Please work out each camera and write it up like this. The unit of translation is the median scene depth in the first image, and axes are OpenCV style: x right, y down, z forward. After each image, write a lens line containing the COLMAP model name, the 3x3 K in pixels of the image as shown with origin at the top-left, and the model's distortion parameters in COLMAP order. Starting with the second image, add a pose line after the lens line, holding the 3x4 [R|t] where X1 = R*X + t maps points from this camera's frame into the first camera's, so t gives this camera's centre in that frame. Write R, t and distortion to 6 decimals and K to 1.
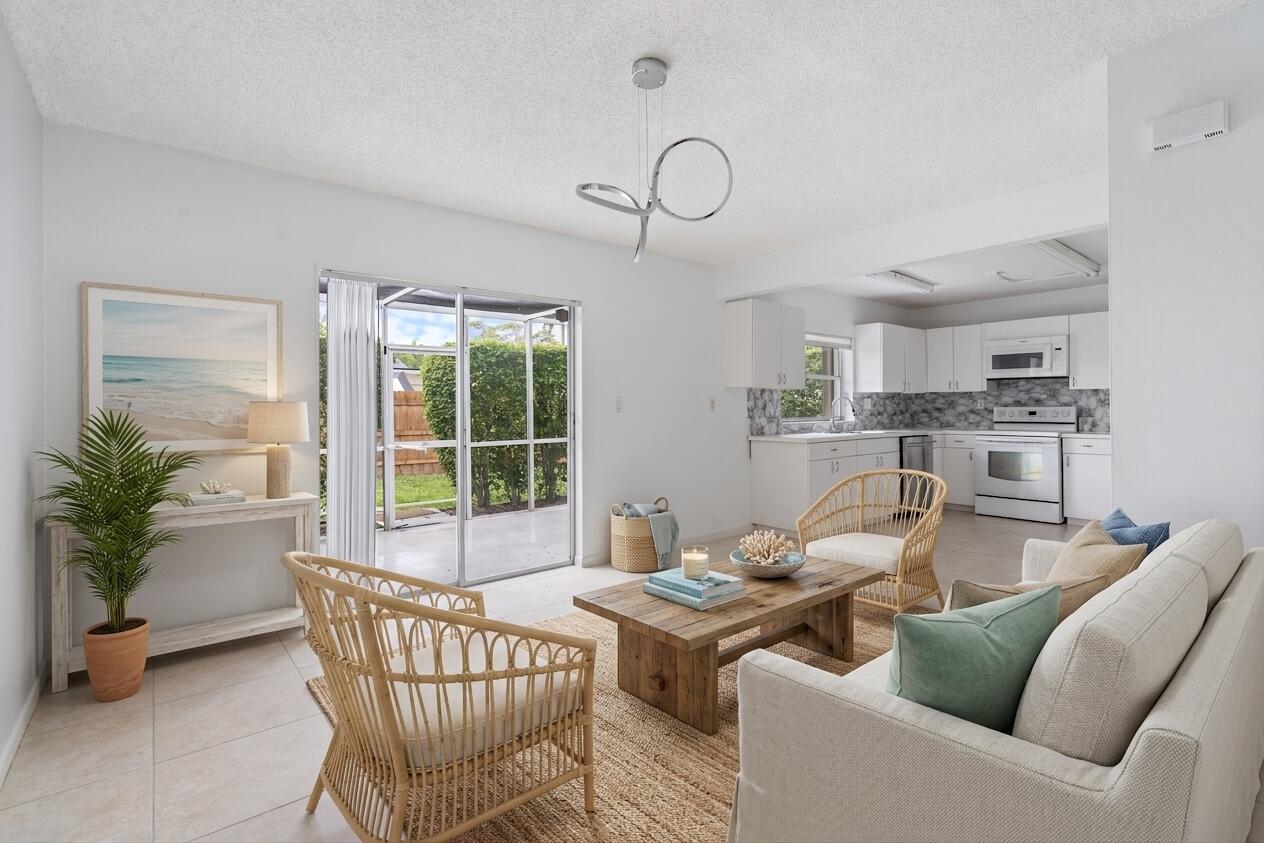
lens RADIAL K [[580.1, 0, 614.5], [0, 580.1, 405.8], [0, 0, 1]] dist [-0.005222, -0.000826]
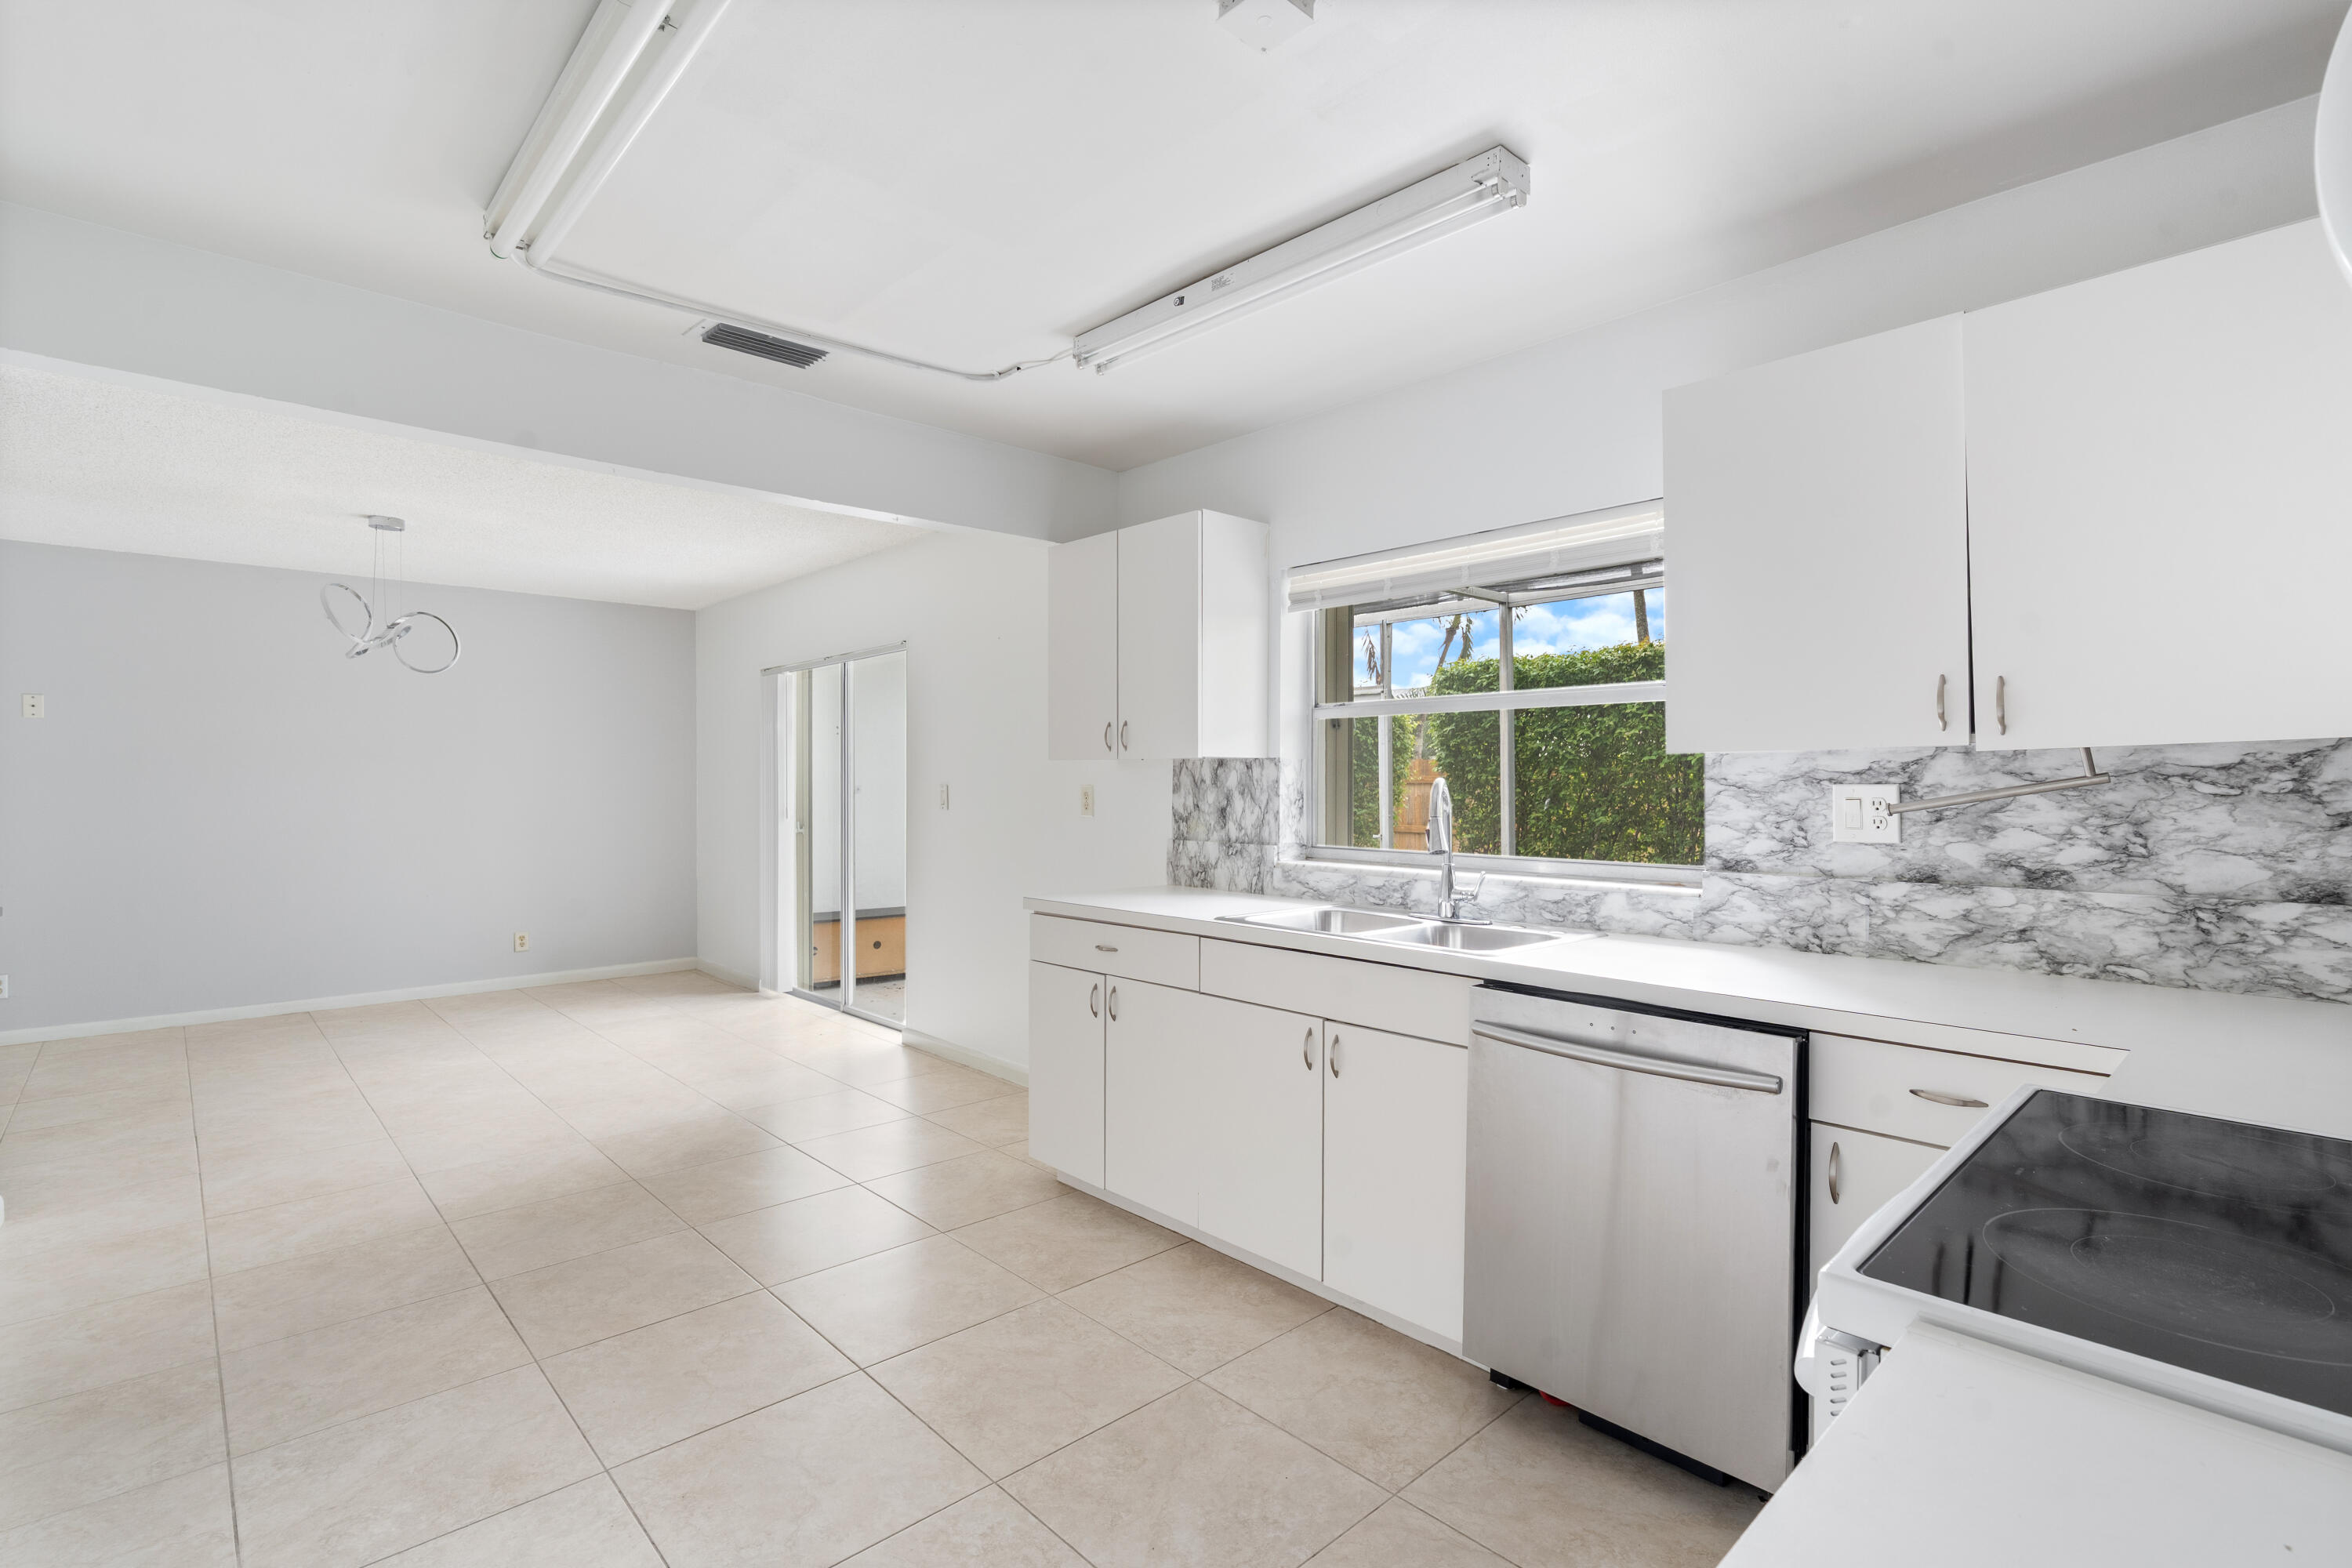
lens RADIAL K [[1079.4, 0, 1125.9], [0, 1079.4, 770.9], [0, 0, 1]] dist [-0.005222, -0.000826]
pose [[0.069828, -0.010353, -0.997505, 0.862920], [0.000346, 0.999946, -0.010355, -0.014424], [0.997559, 0.000378, 0.069828, 0.843857]]
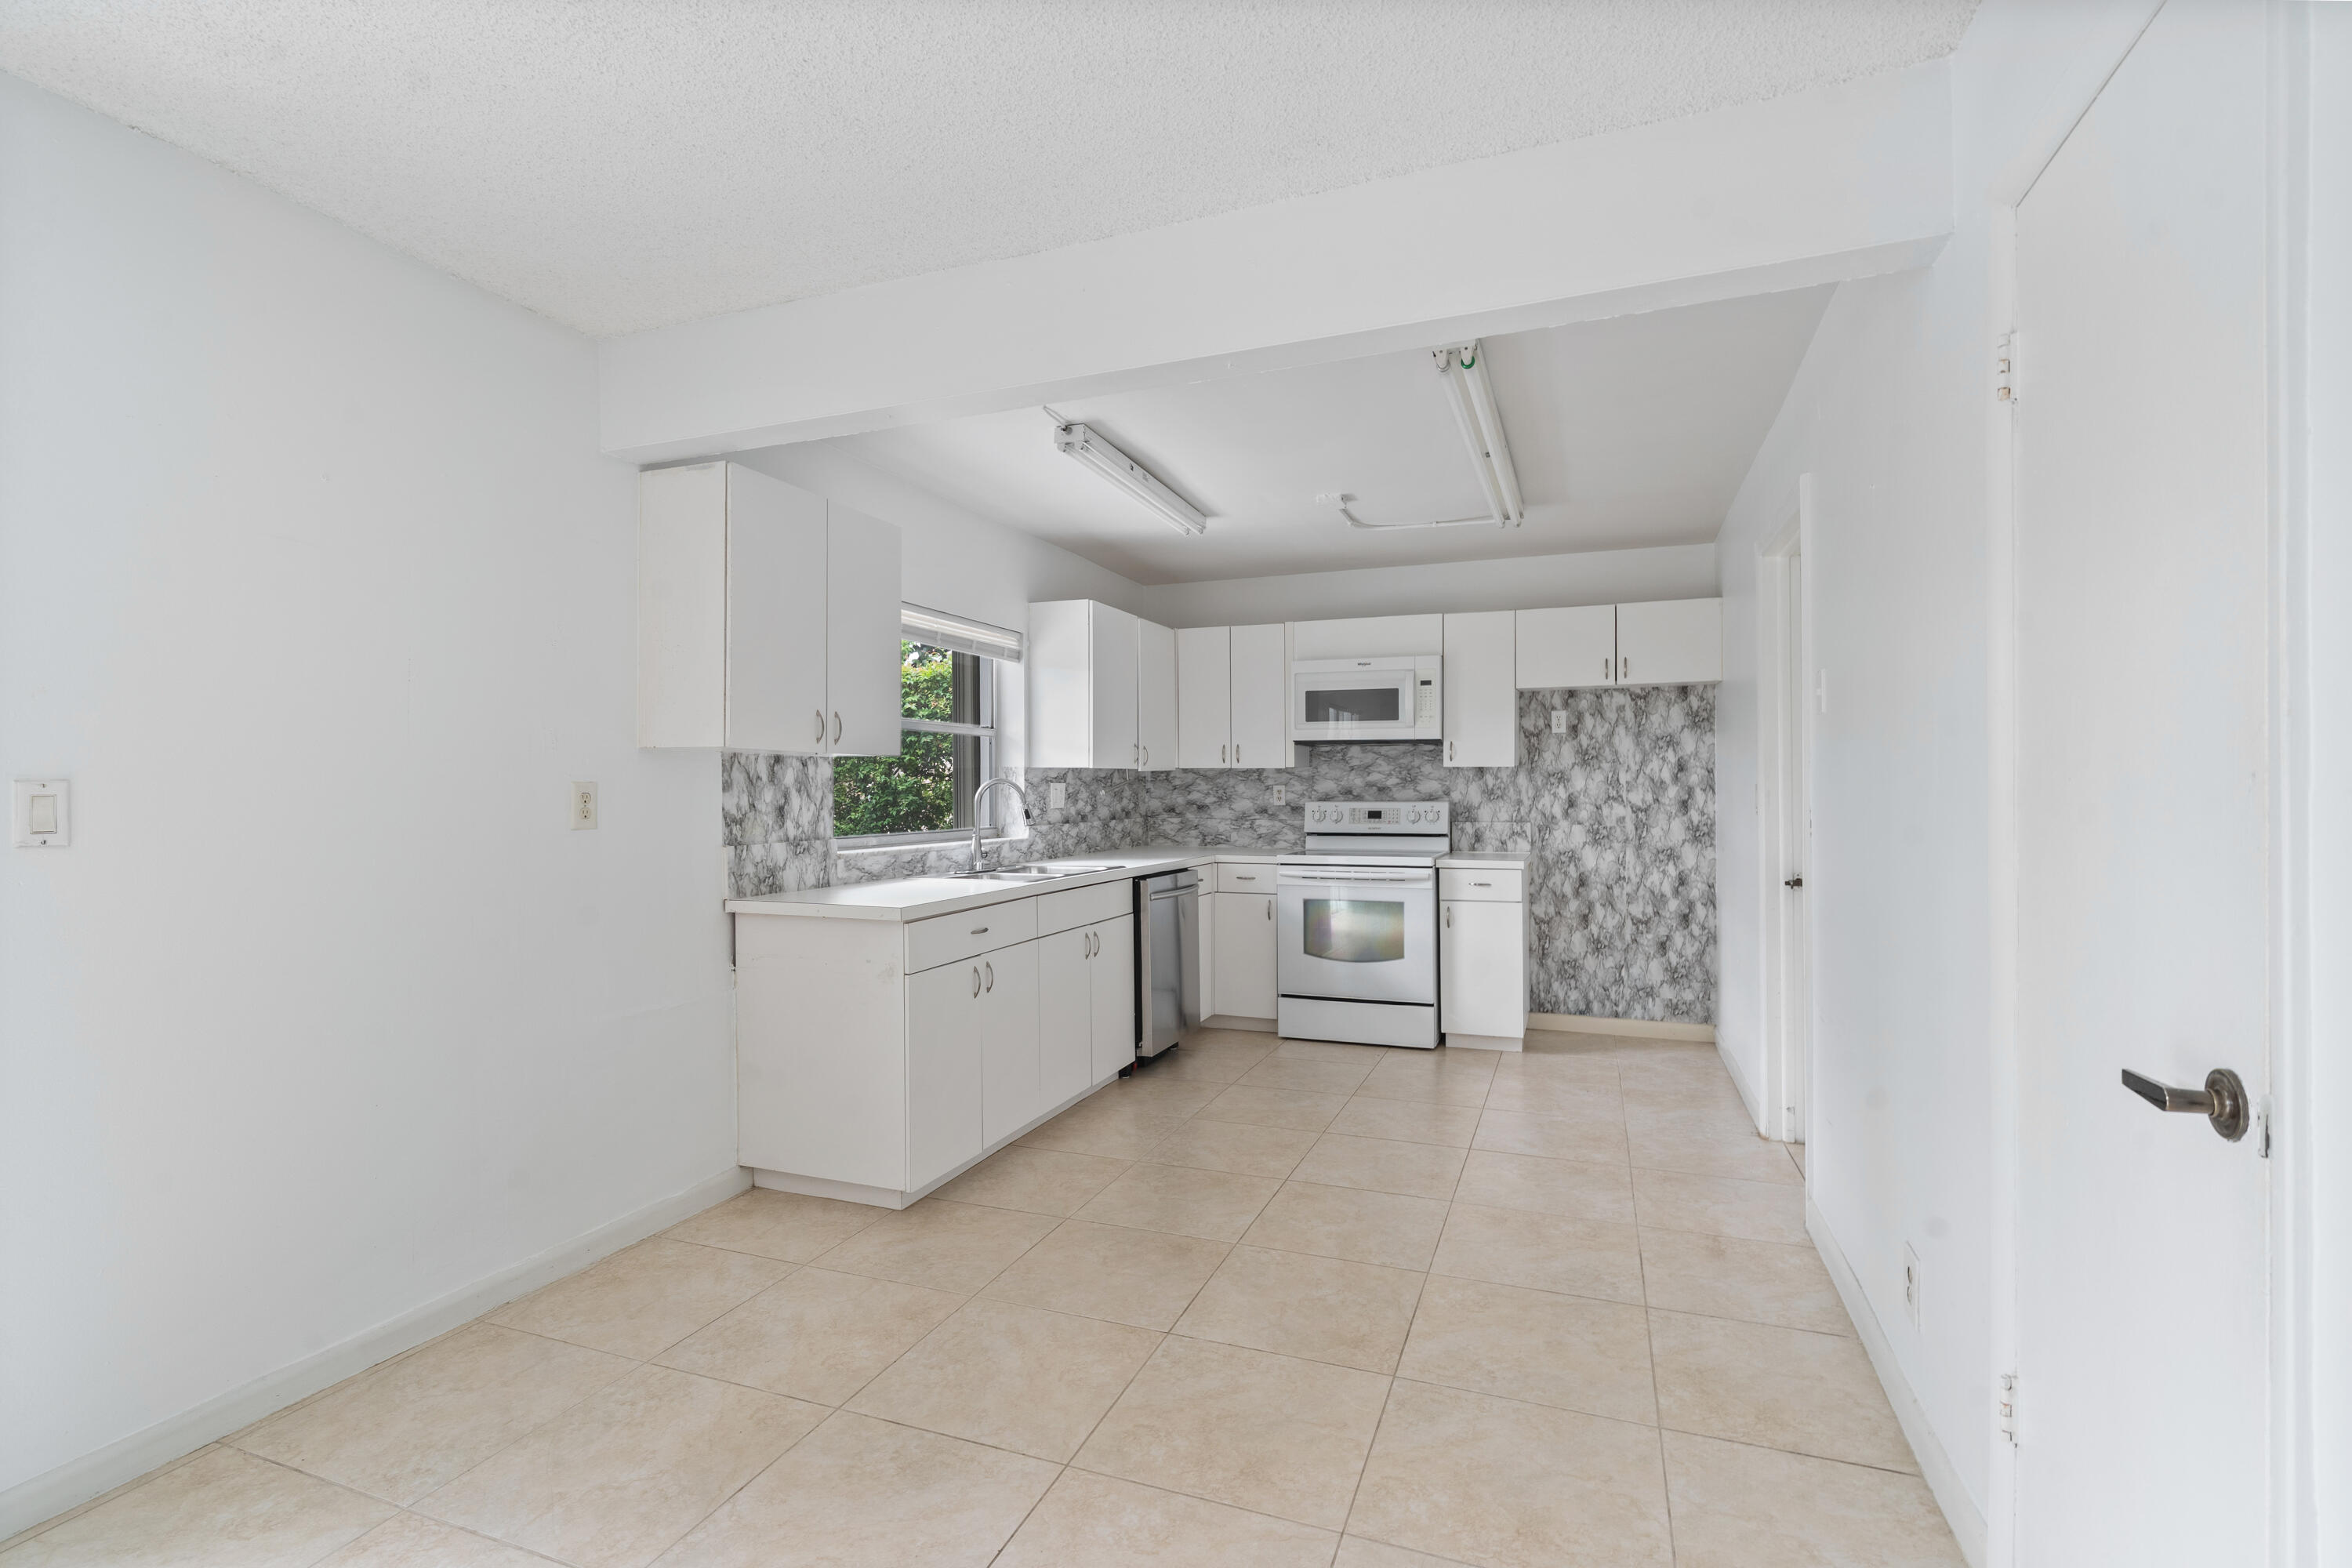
lens RADIAL K [[1079.4, 0, 1222.8], [0, 1079.4, 782.0], [0, 0, 1]] dist [-0.005222, -0.000826]
pose [[0.834397, 0.003289, 0.551154, 0.119264], [-0.000378, 0.999985, -0.005395, -0.009753], [-0.551163, 0.004293, 0.834386, 0.315067]]
